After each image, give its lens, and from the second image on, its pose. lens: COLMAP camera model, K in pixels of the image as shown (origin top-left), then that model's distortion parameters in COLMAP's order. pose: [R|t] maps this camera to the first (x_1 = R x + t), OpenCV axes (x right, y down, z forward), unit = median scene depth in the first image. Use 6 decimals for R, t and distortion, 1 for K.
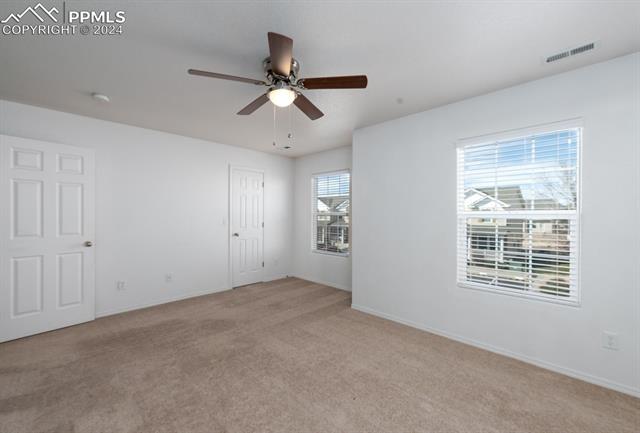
lens RADIAL K [[259.5, 0, 320.0], [0, 259.5, 216.5], [0, 0, 1]] dist [-0.000020, 0.000003]
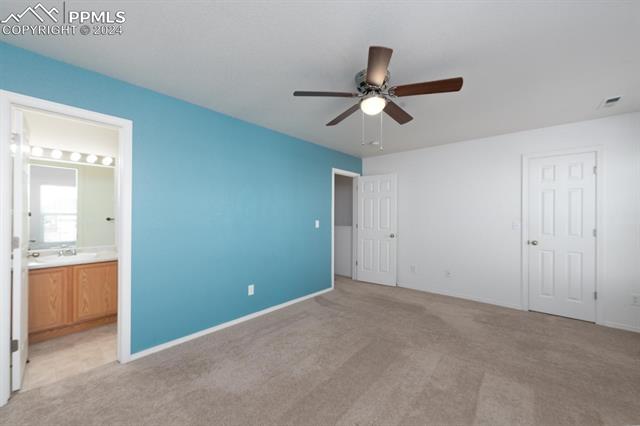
lens RADIAL K [[252.4, 0, 322.3], [0, 252.4, 213.9], [0, 0, 1]] dist [0.002106, -0.000005]
pose [[0.078523, -0.008992, -0.996872, 0.493118], [-0.008305, 0.999919, -0.009674, -0.004771], [0.996878, 0.009039, 0.078442, 0.404285]]
